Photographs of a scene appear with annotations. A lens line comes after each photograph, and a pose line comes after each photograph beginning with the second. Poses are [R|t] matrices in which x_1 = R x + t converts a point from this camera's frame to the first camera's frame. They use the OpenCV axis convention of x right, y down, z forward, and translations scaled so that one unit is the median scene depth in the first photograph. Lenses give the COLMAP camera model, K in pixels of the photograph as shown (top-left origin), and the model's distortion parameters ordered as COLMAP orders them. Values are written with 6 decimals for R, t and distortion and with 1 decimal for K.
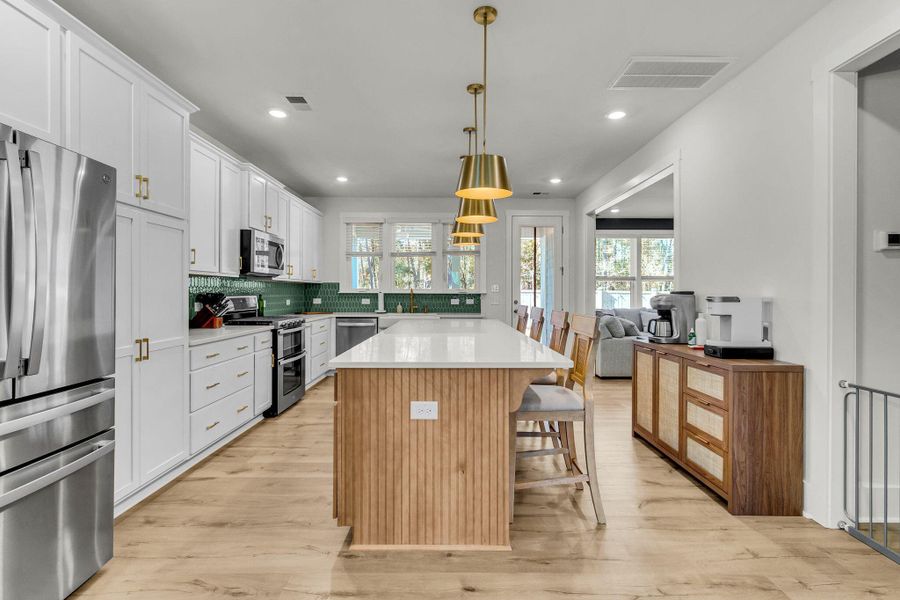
lens RADIAL K [[424.1, 0, 452.1], [0, 424.1, 292.4], [0, 0, 1]] dist [0.001284, 0.000442]
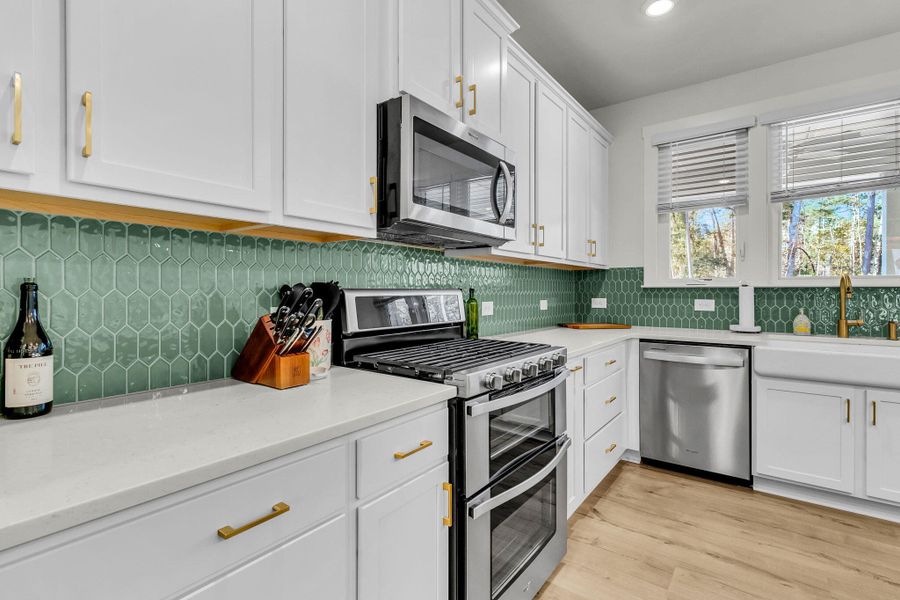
lens RADIAL K [[424.1, 0, 446.6], [0, 424.1, 292.5], [0, 0, 1]] dist [0.001284, 0.000442]
pose [[0.793444, -0.001286, -0.608642, -0.216332], [0.002968, 0.999994, 0.001756, 0.008811], [0.608636, -0.003200, 0.793443, 0.684022]]
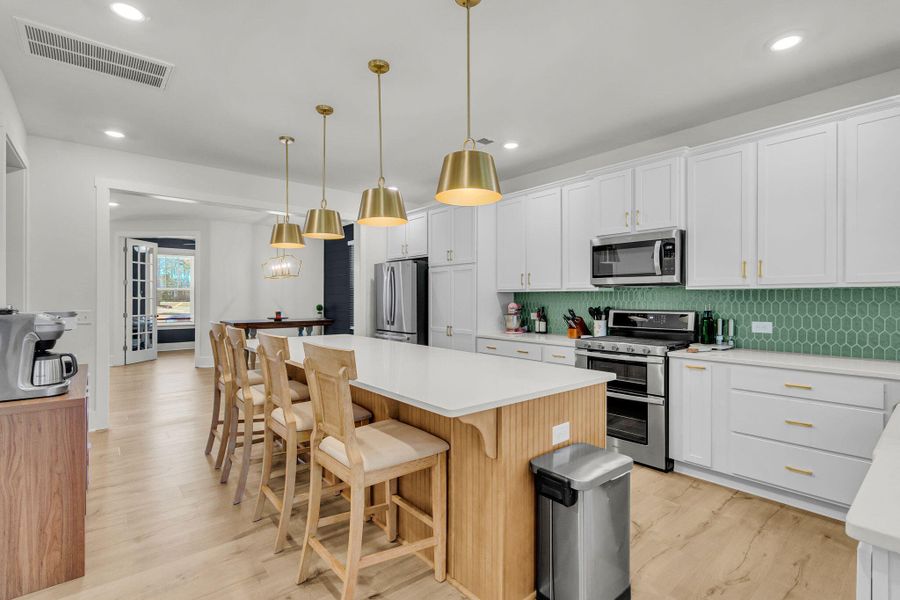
lens RADIAL K [[424.1, 0, 453.9], [0, 424.1, 297.6], [0, 0, 1]] dist [0.001284, 0.000442]
pose [[-0.763201, -0.005415, -0.646138, 0.331781], [-0.003520, 0.999985, -0.004224, -0.013832], [0.646151, -0.000949, -0.763209, 1.380759]]
